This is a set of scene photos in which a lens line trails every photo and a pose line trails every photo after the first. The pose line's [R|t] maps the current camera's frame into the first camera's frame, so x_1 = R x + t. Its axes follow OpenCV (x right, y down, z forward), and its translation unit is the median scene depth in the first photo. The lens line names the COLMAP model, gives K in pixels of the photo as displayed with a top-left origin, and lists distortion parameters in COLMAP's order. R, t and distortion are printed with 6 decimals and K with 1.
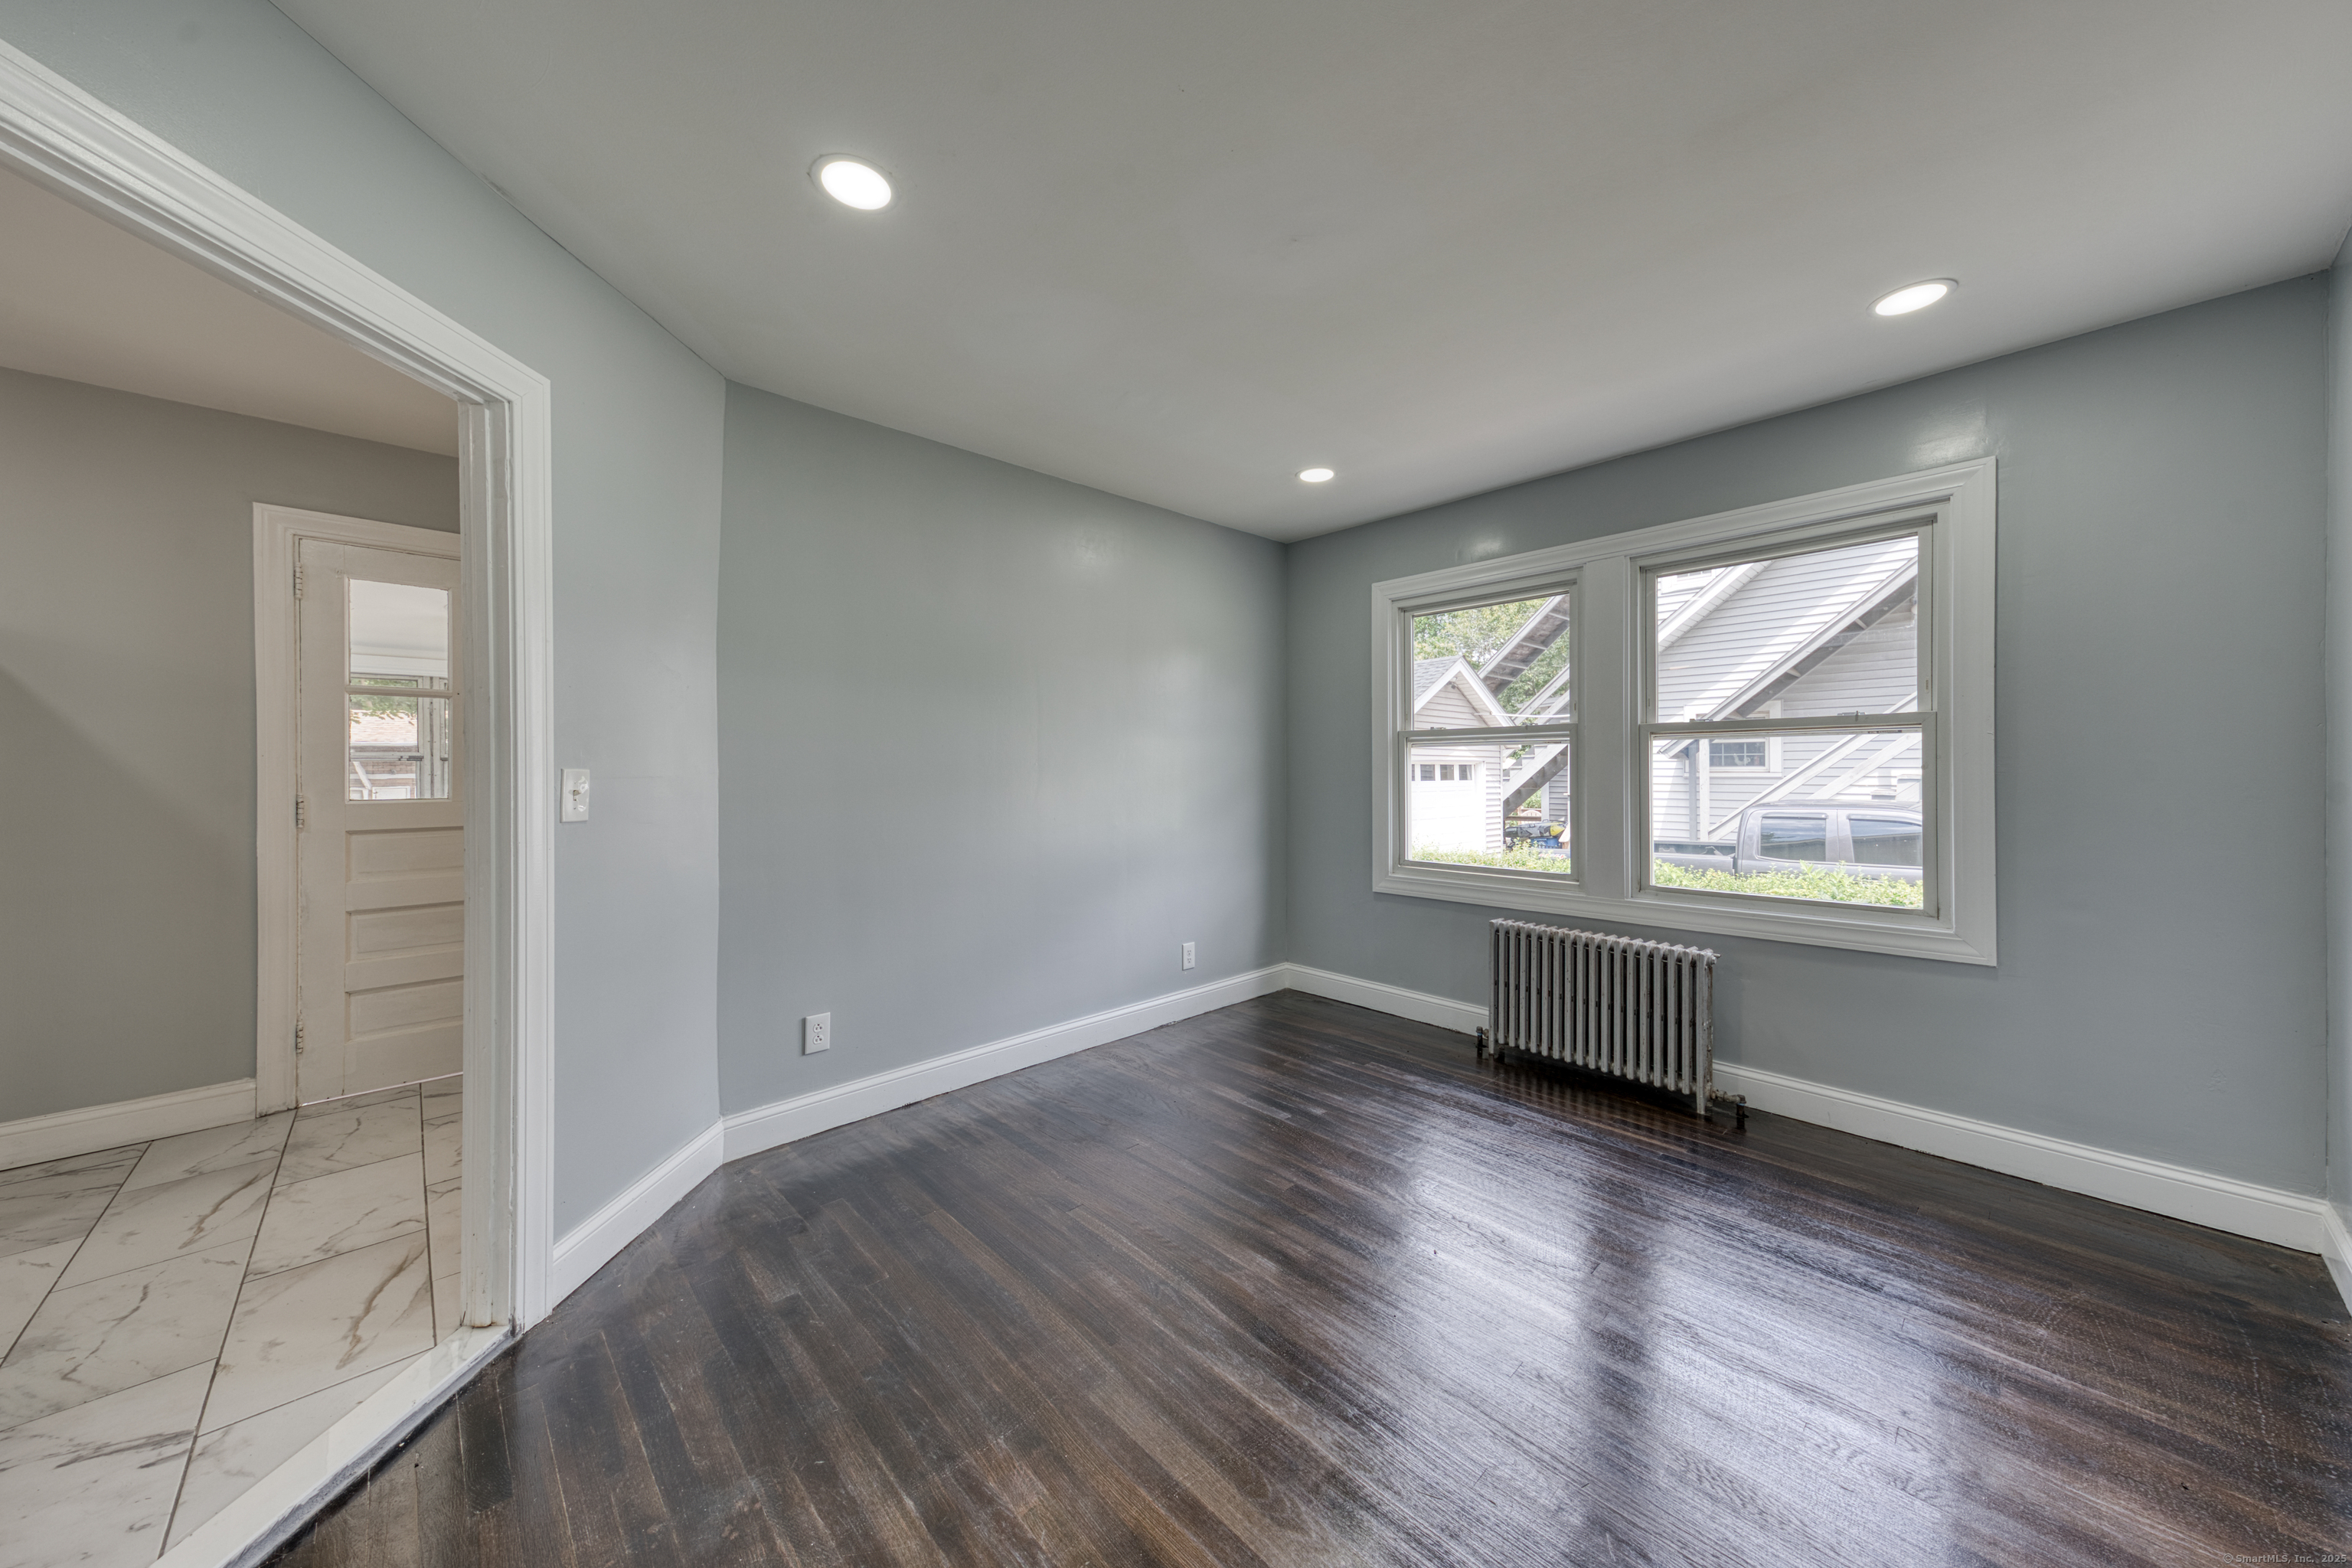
lens RADIAL K [[832.9, 0, 1189.9], [0, 832.9, 771.0], [0, 0, 1]] dist [0.008398, -0.000583]
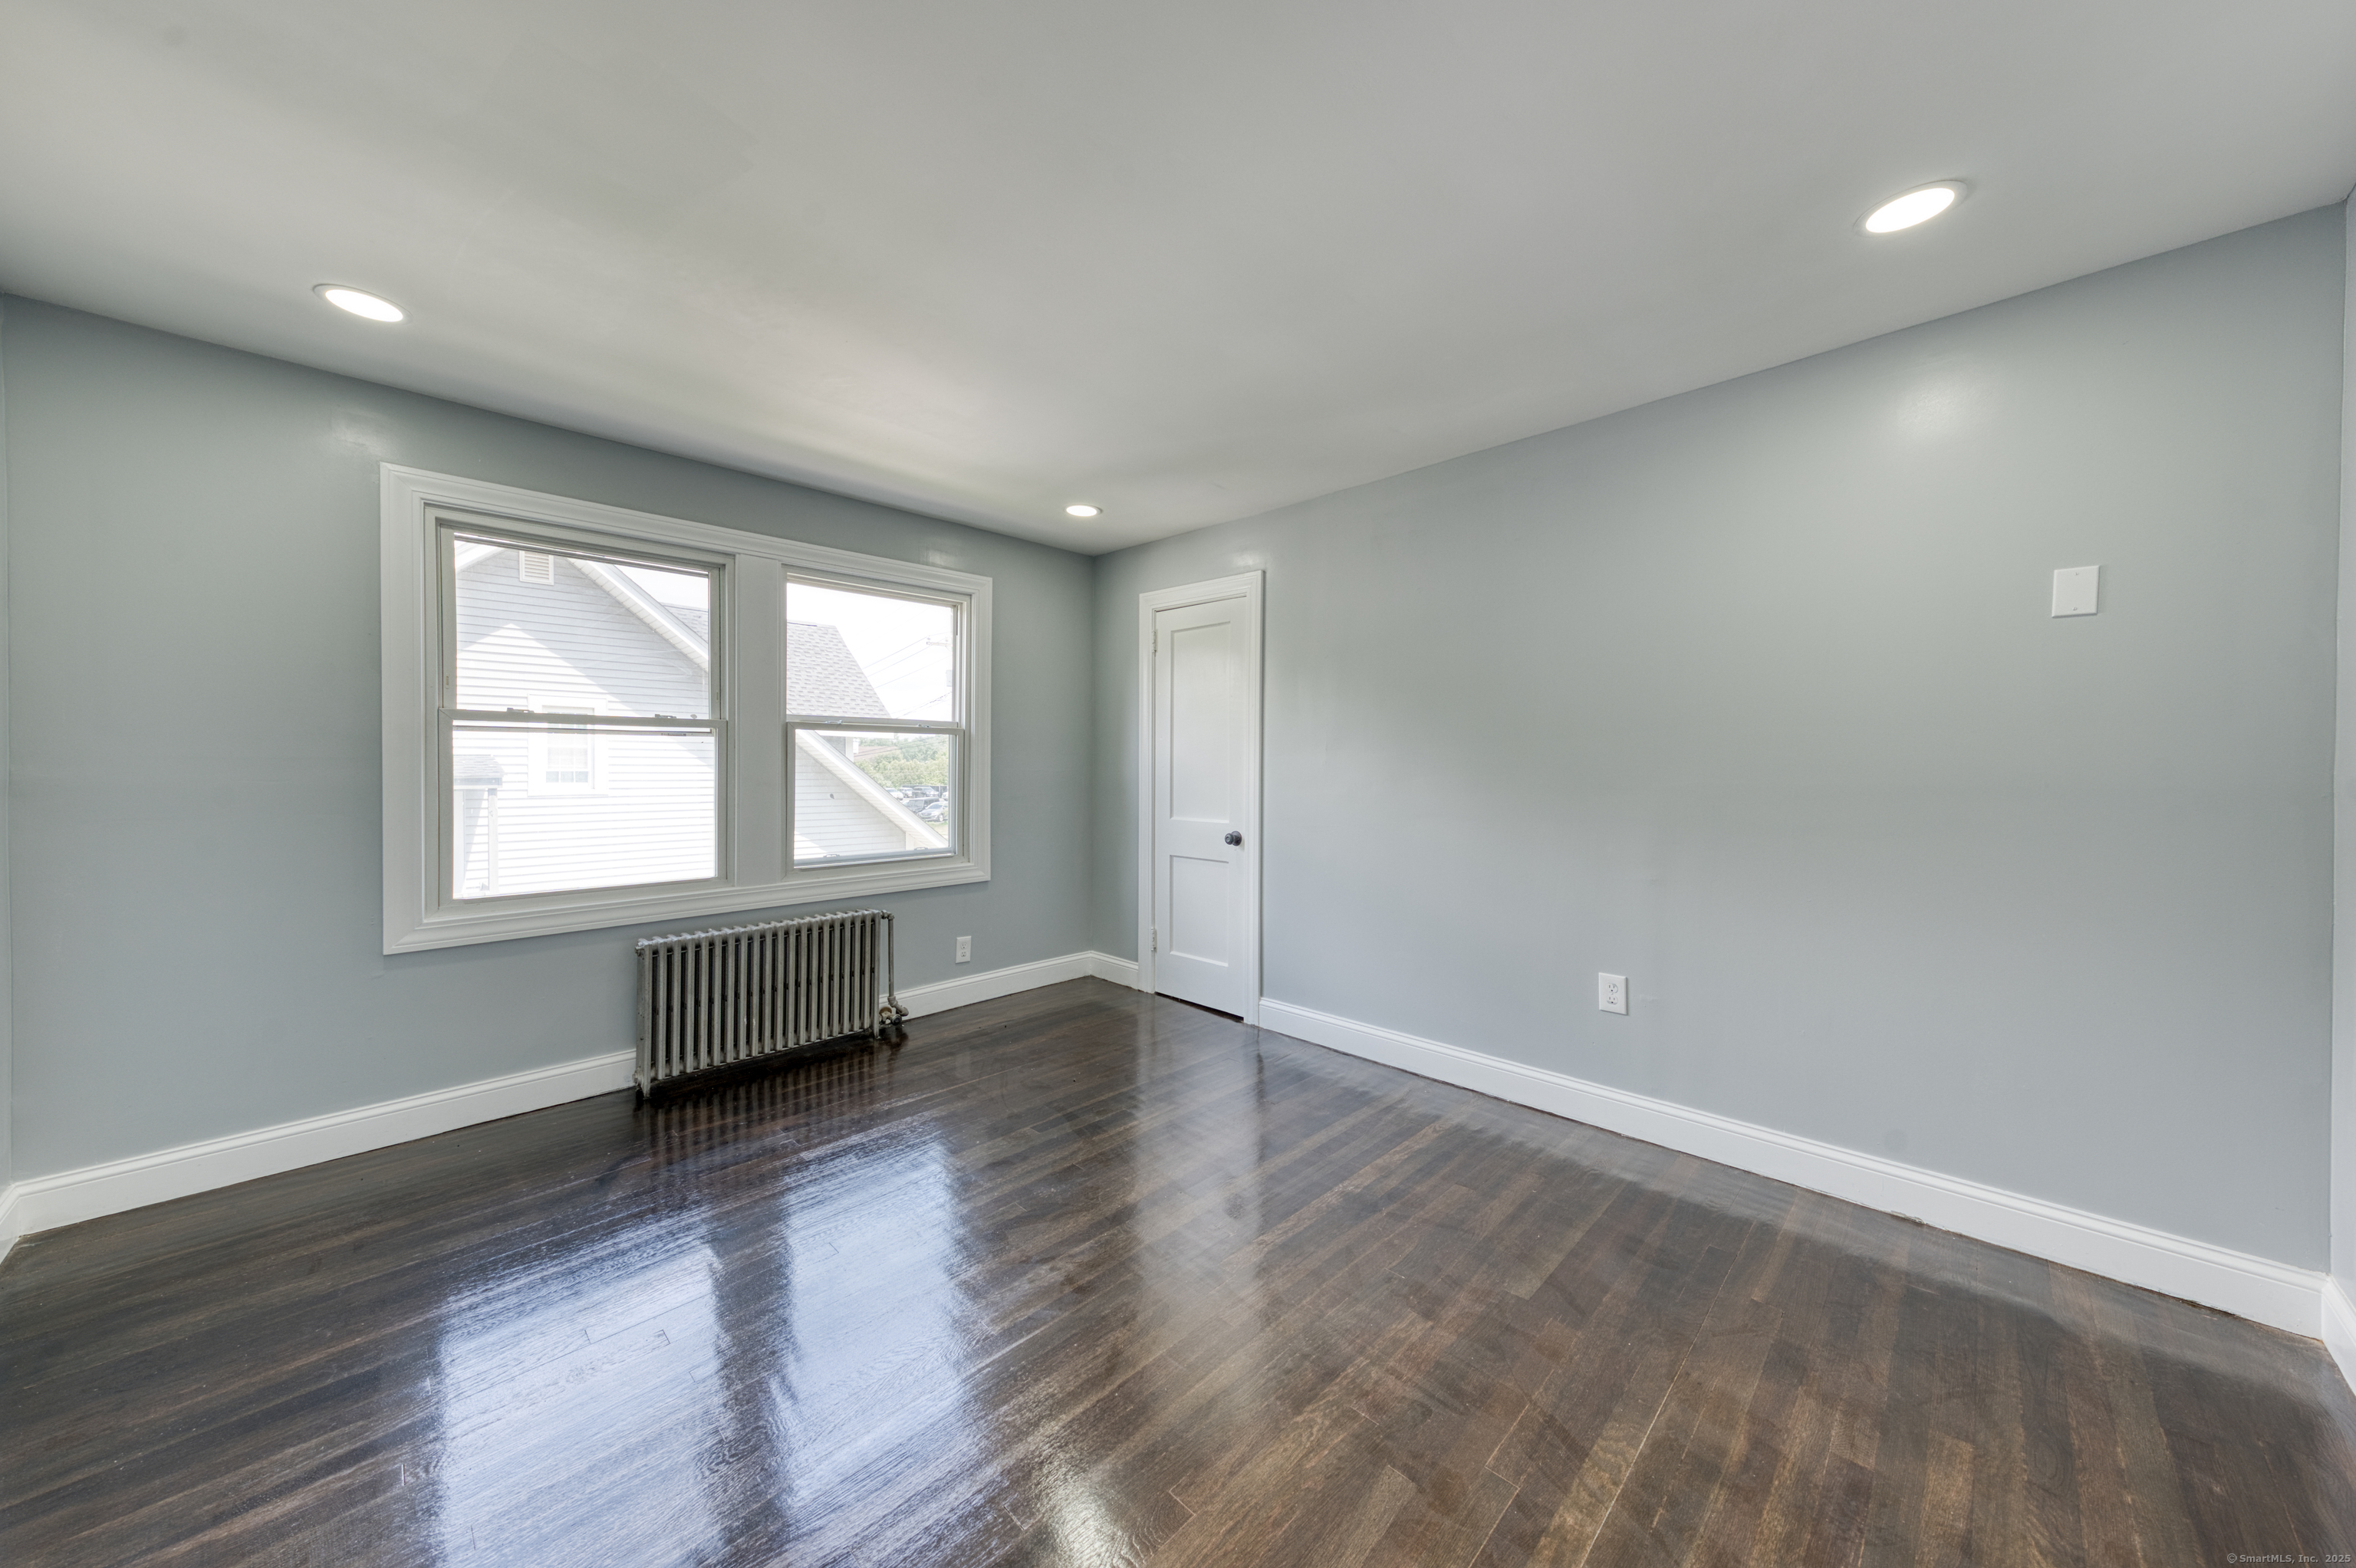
lens RADIAL K [[834.3, 0, 1157.6], [0, 834.3, 768.1], [0, 0, 1]] dist [0.008398, -0.000583]
pose [[-0.010574, -0.011751, 0.999875, -0.462539], [0.005668, 0.999914, 0.011812, -0.001466], [-0.999928, 0.005793, -0.010507, 0.462259]]
